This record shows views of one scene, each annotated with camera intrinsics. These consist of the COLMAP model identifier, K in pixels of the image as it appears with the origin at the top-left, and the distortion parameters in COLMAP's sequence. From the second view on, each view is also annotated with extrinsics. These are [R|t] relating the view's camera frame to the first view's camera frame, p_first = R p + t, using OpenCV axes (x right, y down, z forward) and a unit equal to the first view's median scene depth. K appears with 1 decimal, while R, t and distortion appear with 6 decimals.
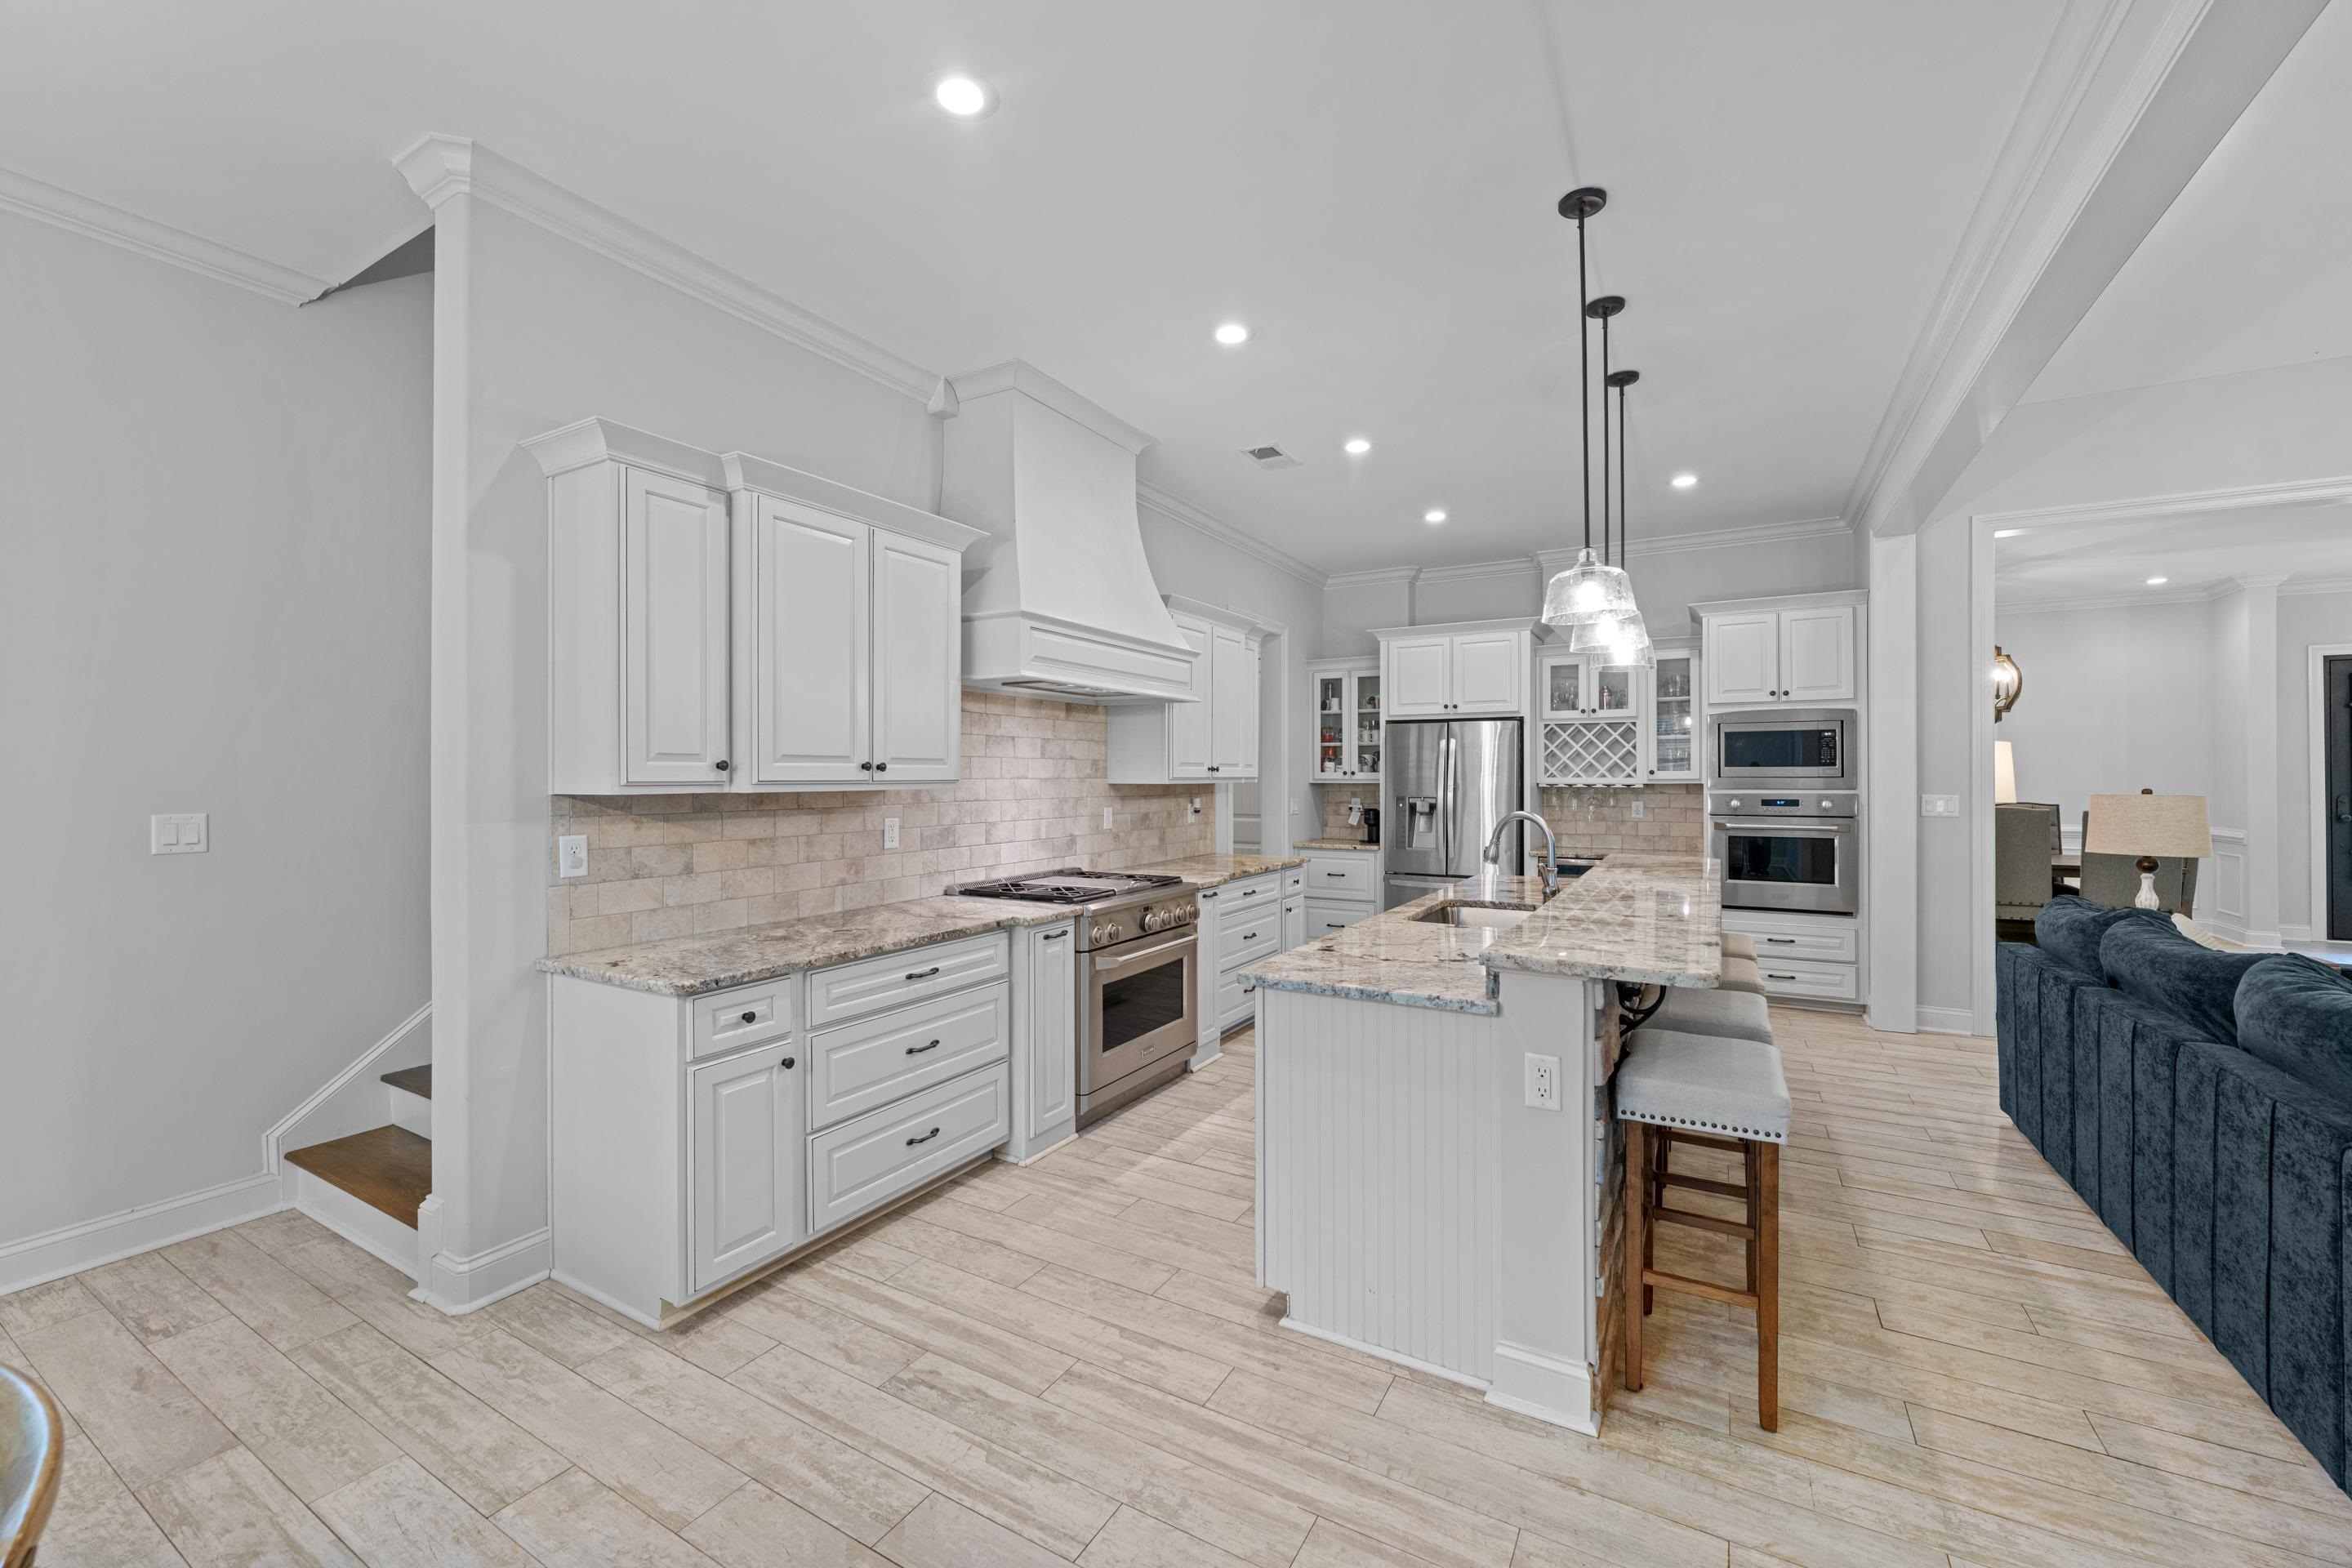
lens RADIAL K [[946.9, 0, 1177.3], [0, 946.9, 770.5], [0, 0, 1]] dist [-0.000576, -0.000381]
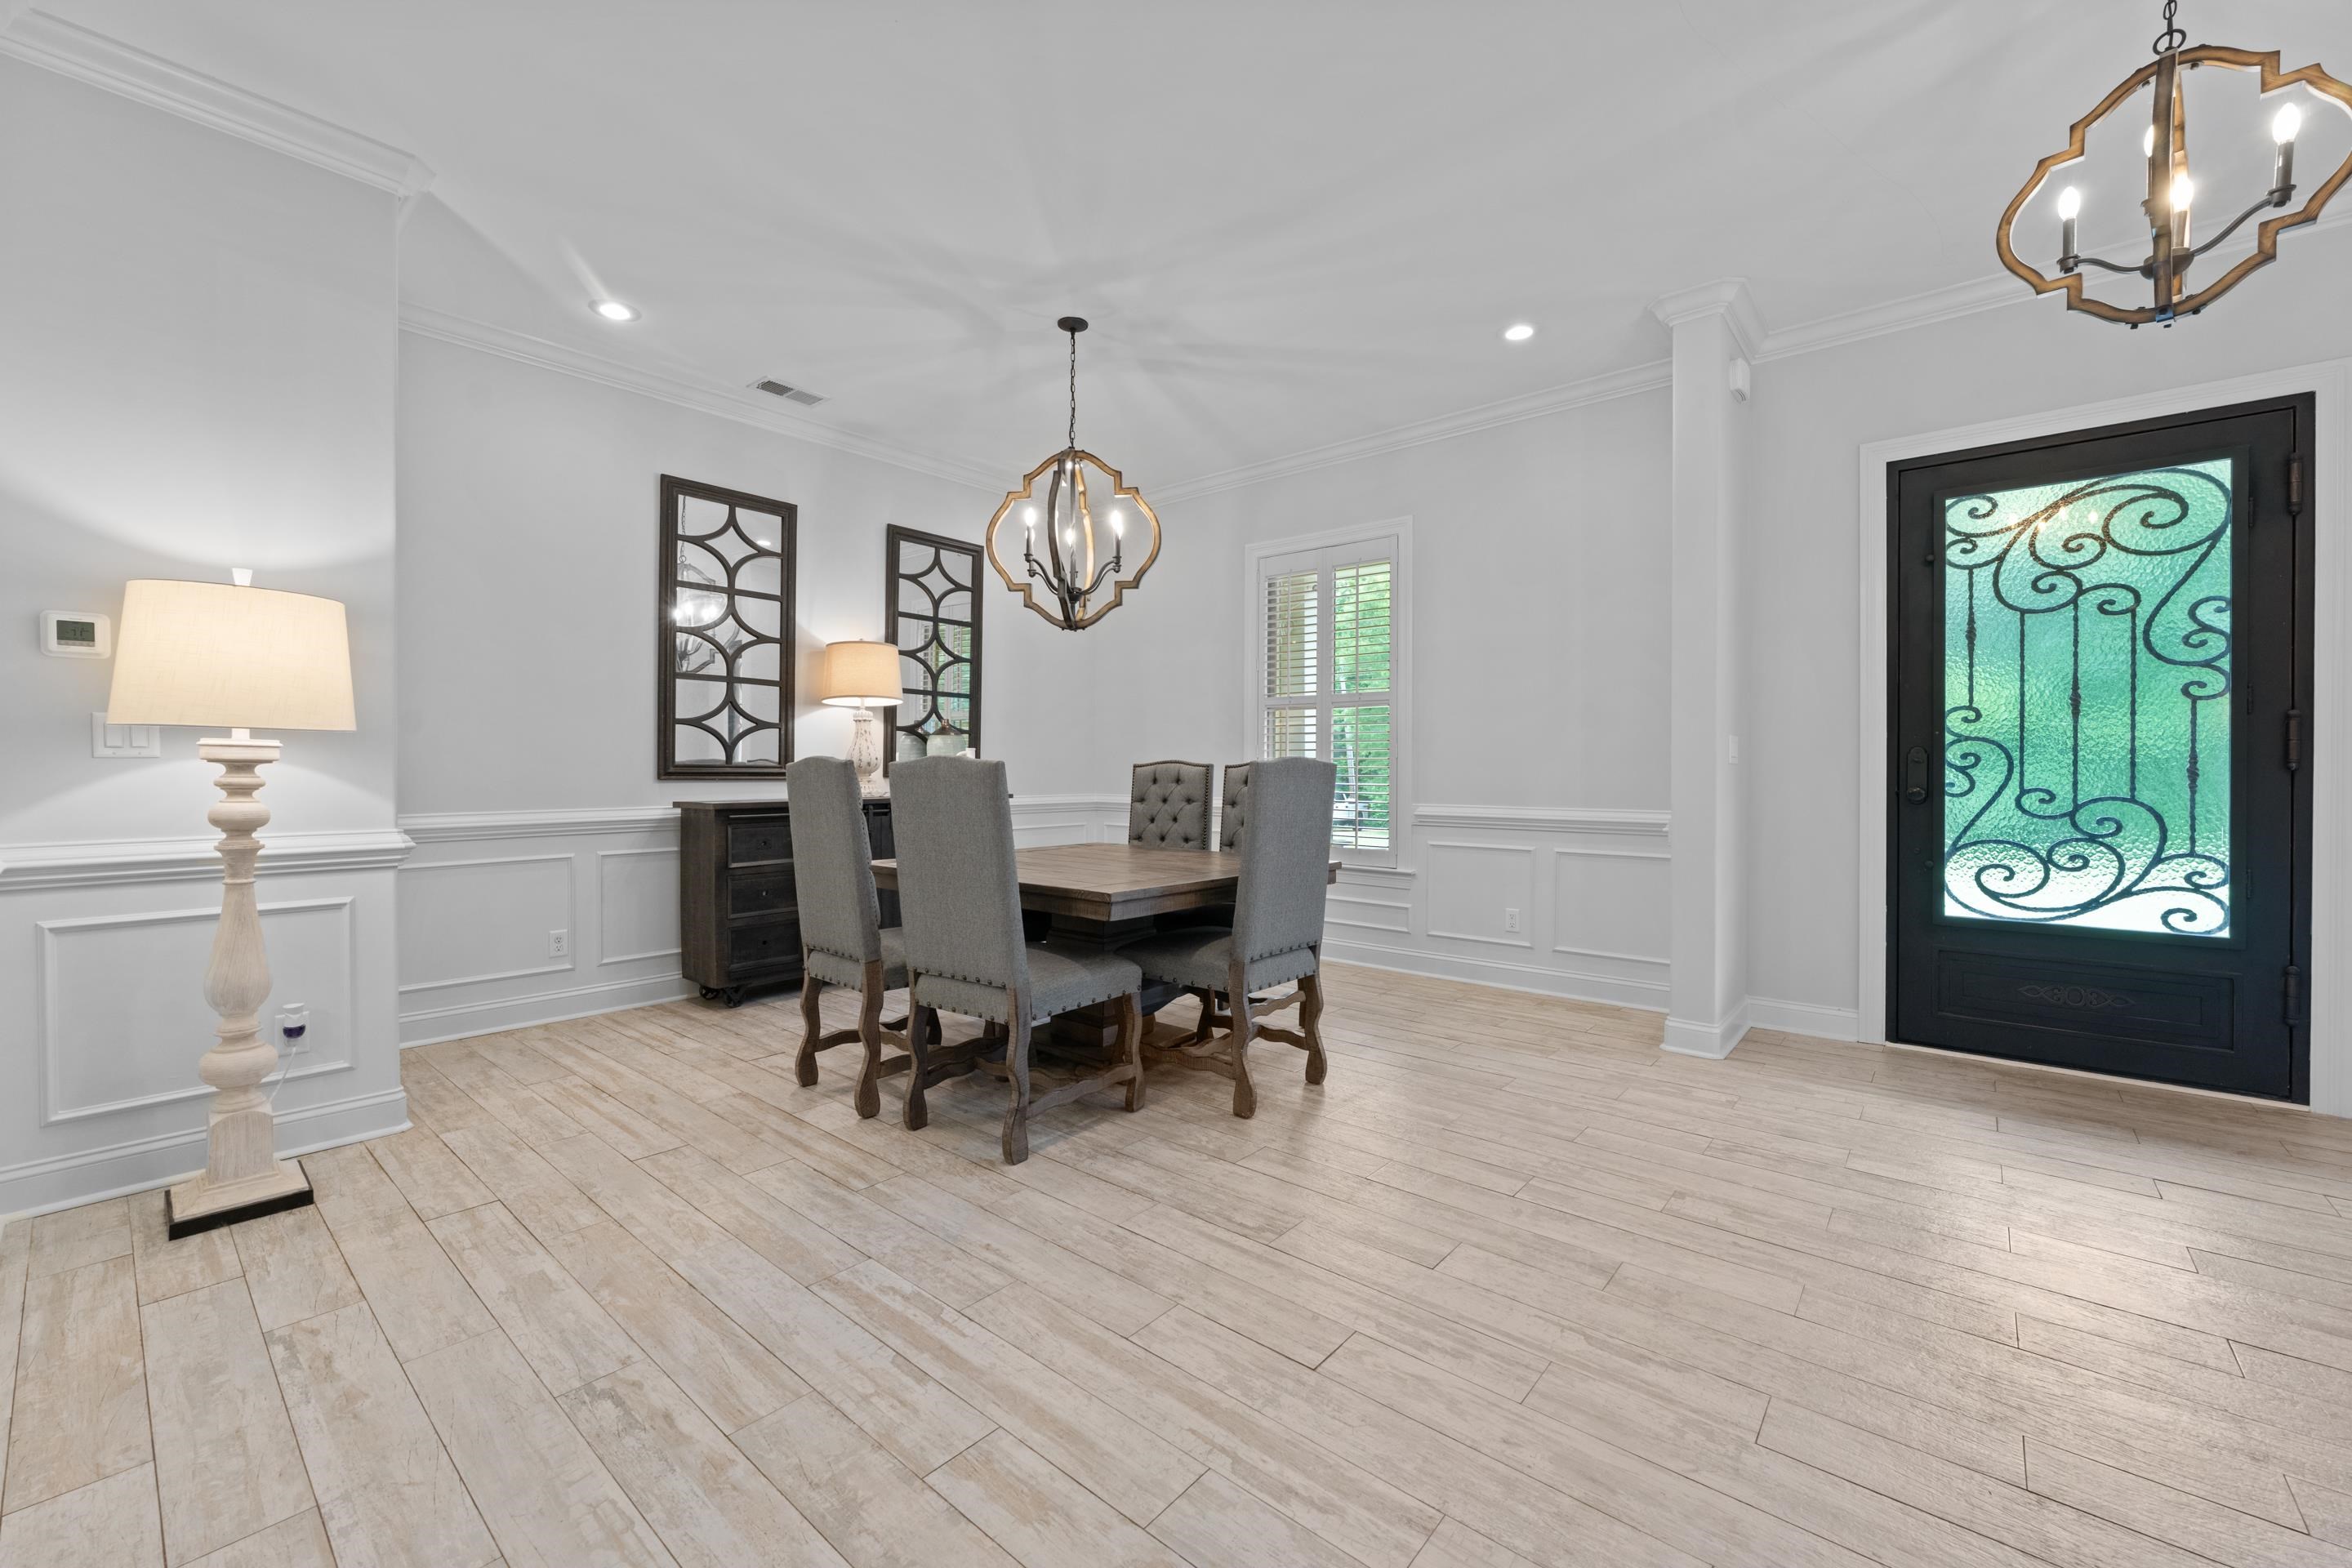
lens RADIAL K [[946.9, 0, 1175.2], [0, 946.9, 771.7], [0, 0, 1]] dist [-0.000576, -0.000381]
pose [[0.980539, 0.004409, -0.196275, 1.223771], [-0.002293, 0.999937, 0.011006, 0.042924], [0.196311, -0.010341, 0.980487, 0.573828]]
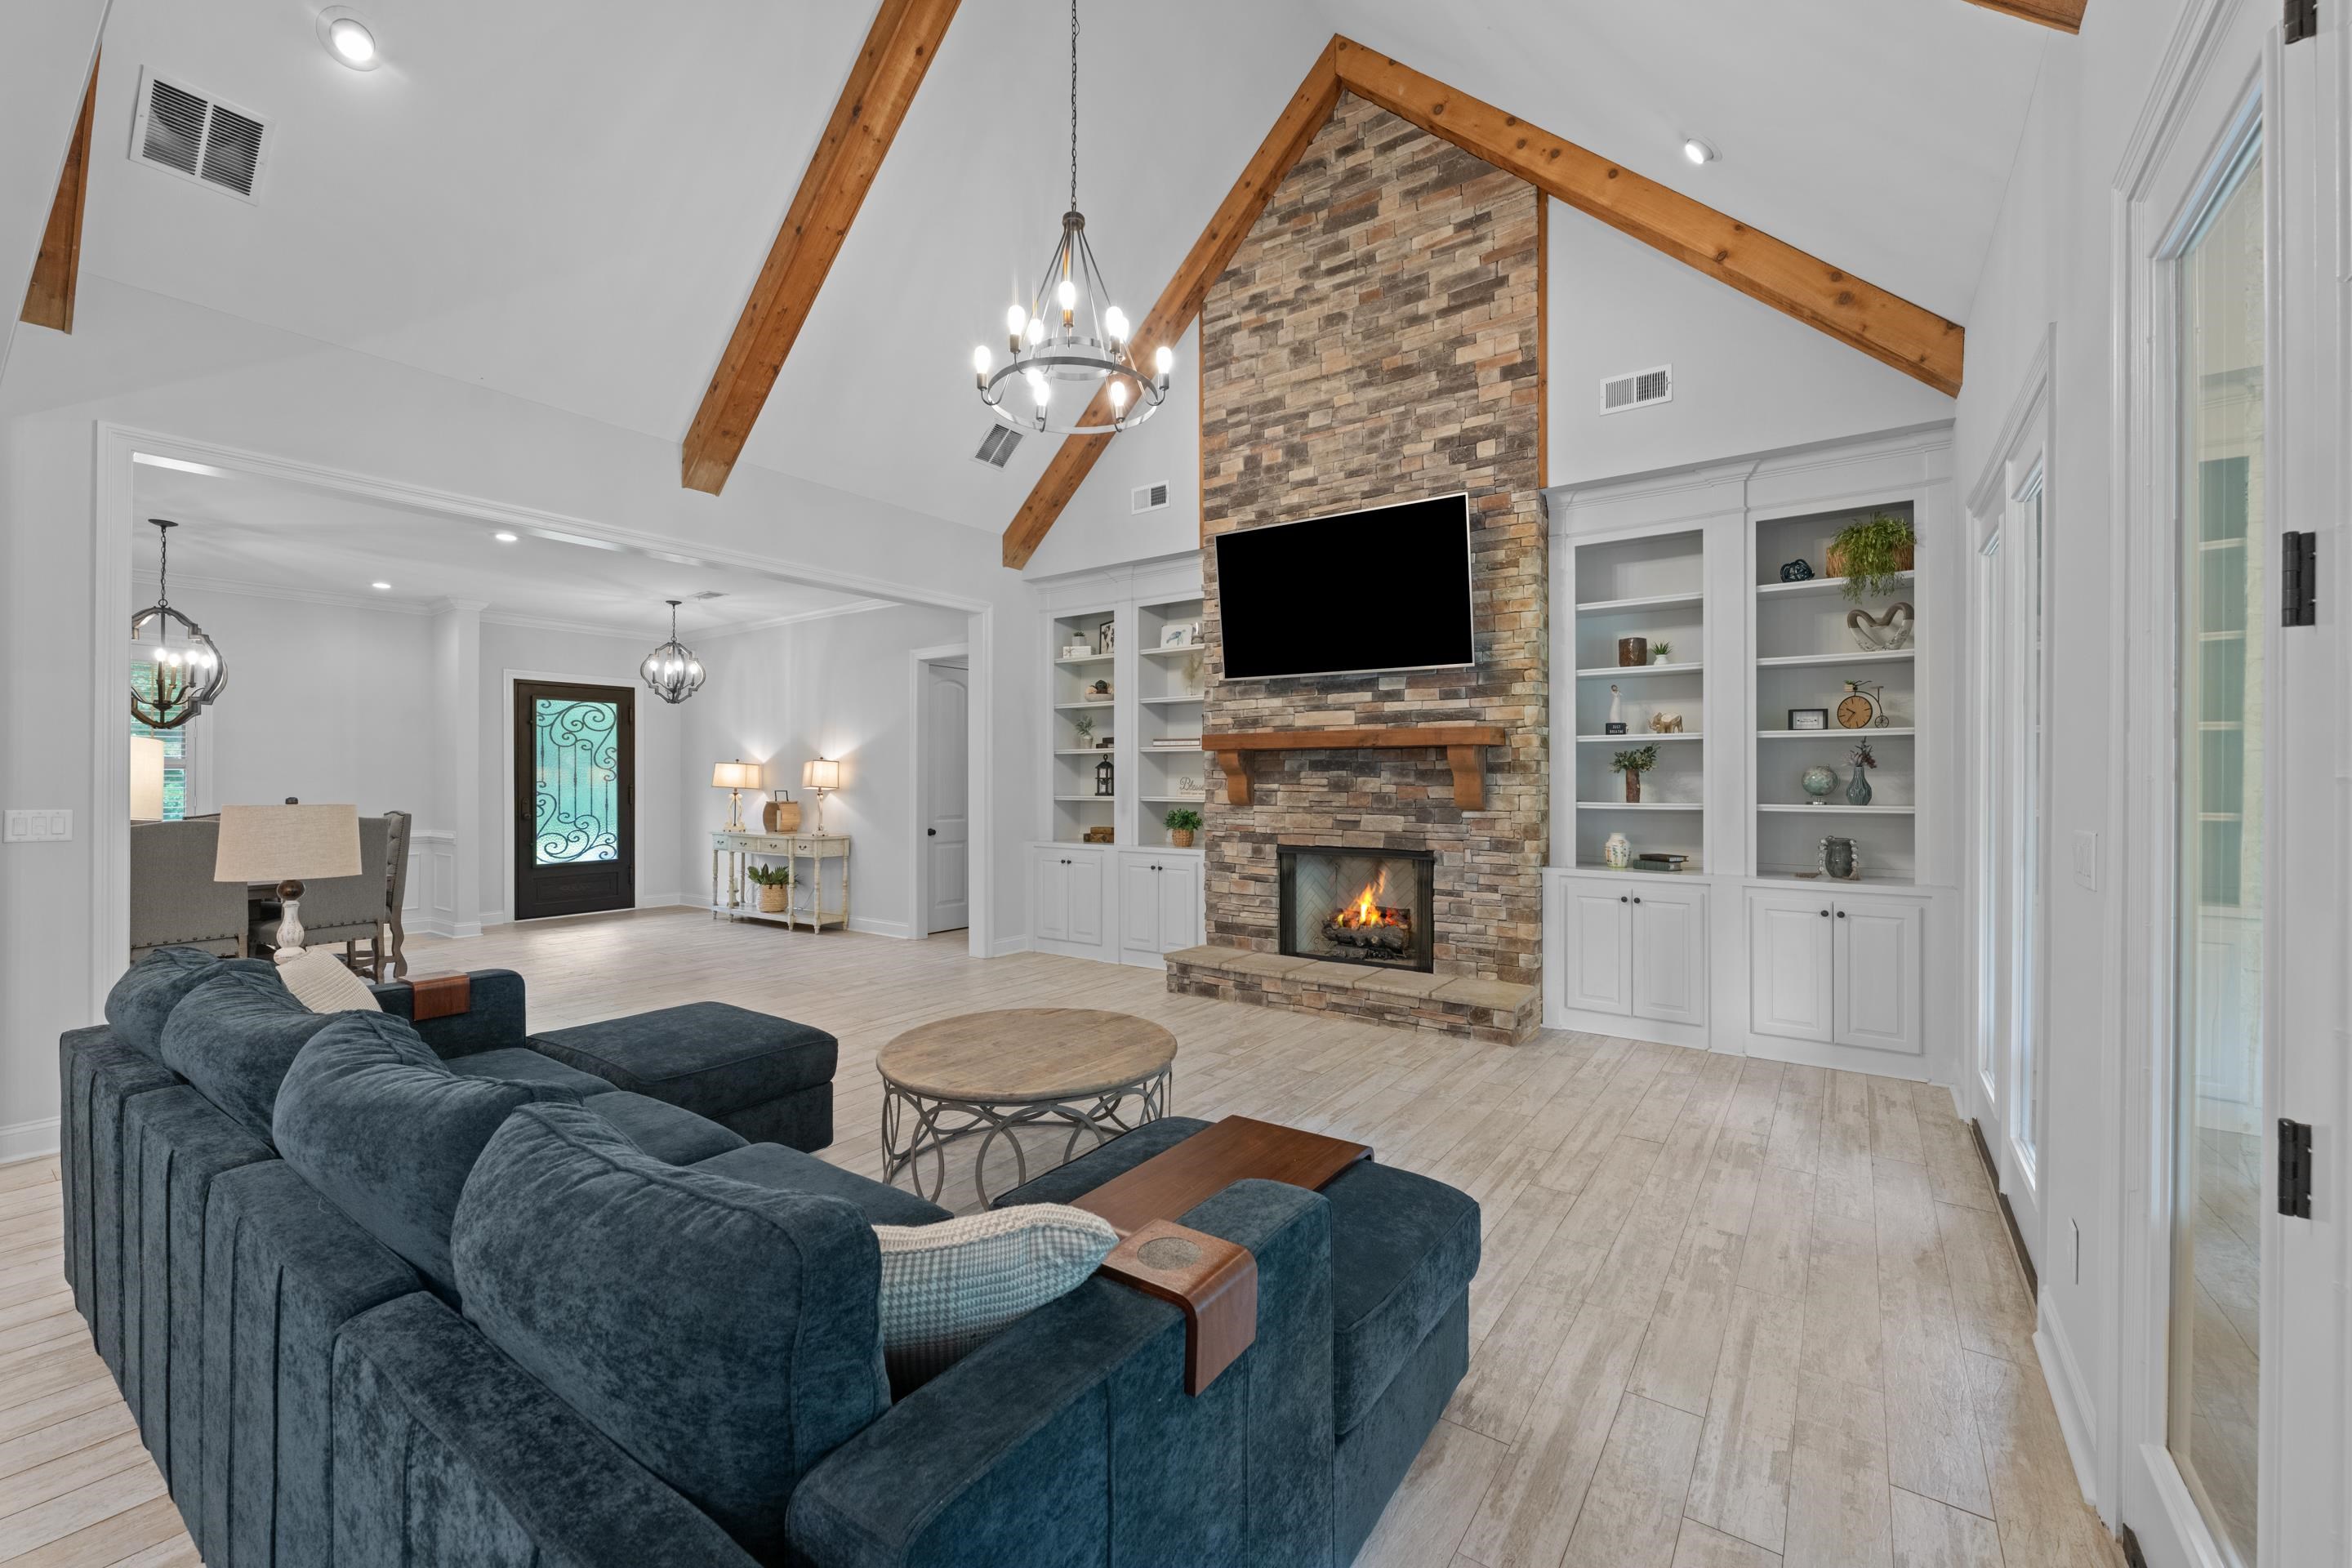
lens RADIAL K [[946.9, 0, 1159.7], [0, 946.9, 776.1], [0, 0, 1]] dist [-0.000576, -0.000381]
pose [[0.109781, 0.004378, 0.993946, 0.176954], [-0.003788, 0.999985, -0.003987, 0.000748], [-0.993949, -0.003327, 0.109796, 0.097240]]
